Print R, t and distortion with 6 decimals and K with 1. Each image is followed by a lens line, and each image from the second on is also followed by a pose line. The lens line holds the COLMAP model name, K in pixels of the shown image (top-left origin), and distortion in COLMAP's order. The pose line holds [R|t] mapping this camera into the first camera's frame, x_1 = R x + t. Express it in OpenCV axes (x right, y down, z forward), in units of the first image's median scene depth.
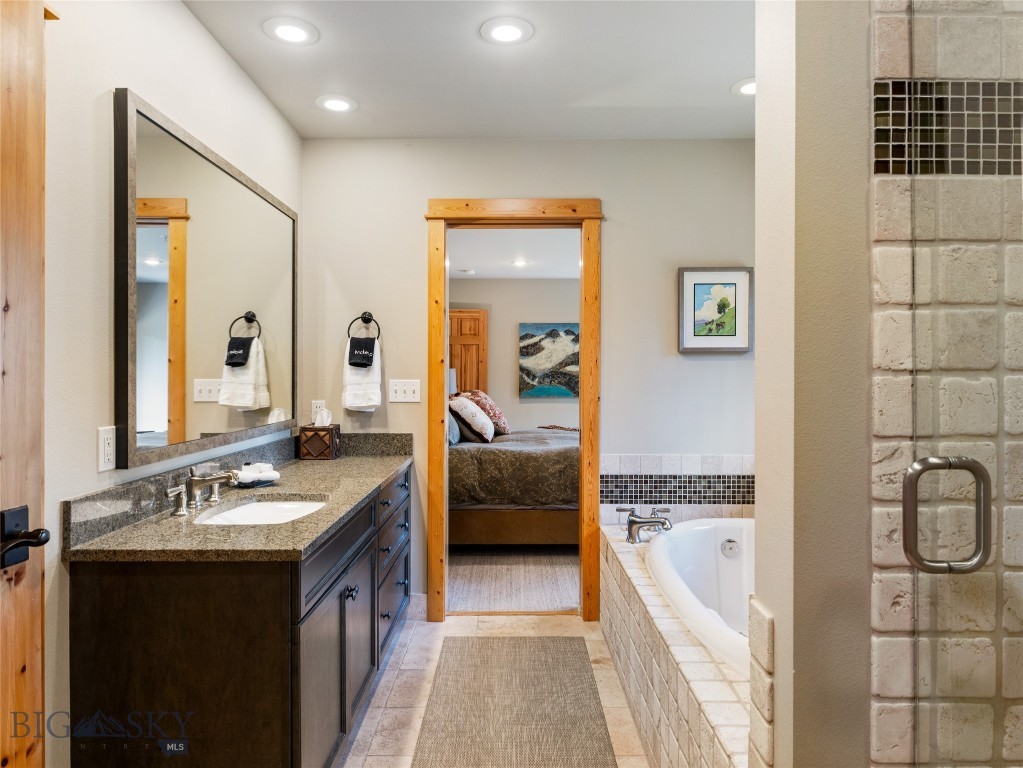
lens RADIAL K [[625.5, 0, 513.3], [0, 625.5, 380.0], [0, 0, 1]] dist [-0.007520, 0.002323]
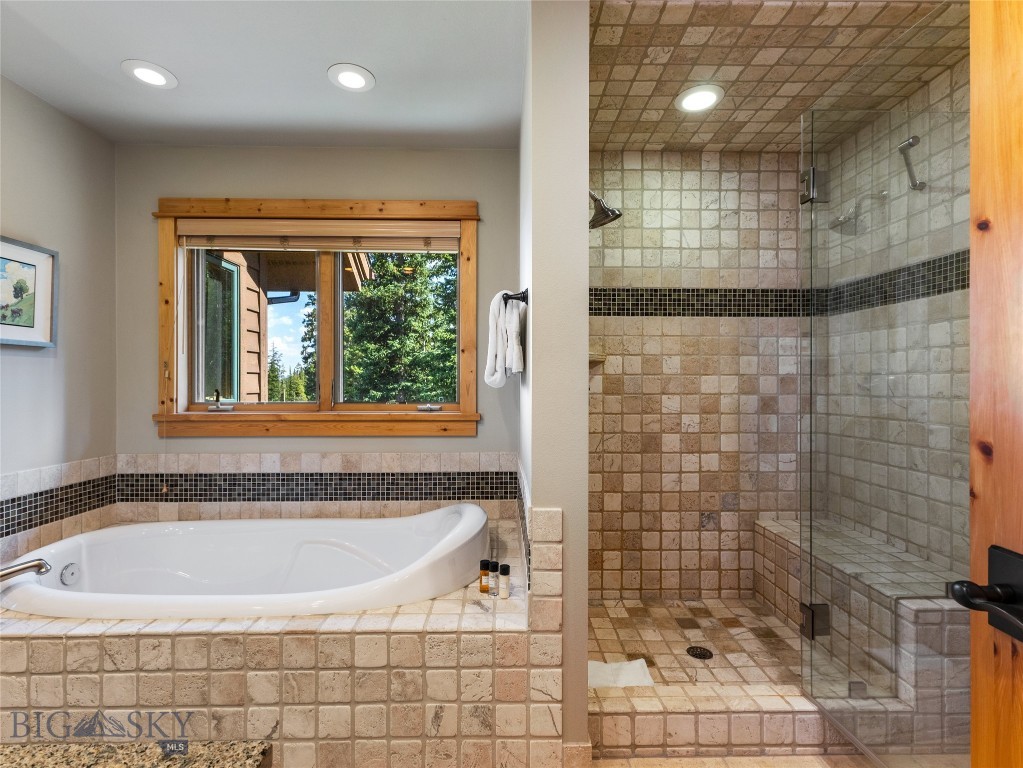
lens RADIAL K [[493.9, 0, 509.8], [0, 493.9, 384.4], [0, 0, 1]] dist [0.003676, 0.003363]
pose [[0.000900, -0.002392, 0.999997, -0.312191], [-0.001142, 0.999996, 0.002393, 0.003076], [-0.999999, -0.001144, 0.000897, 0.358564]]
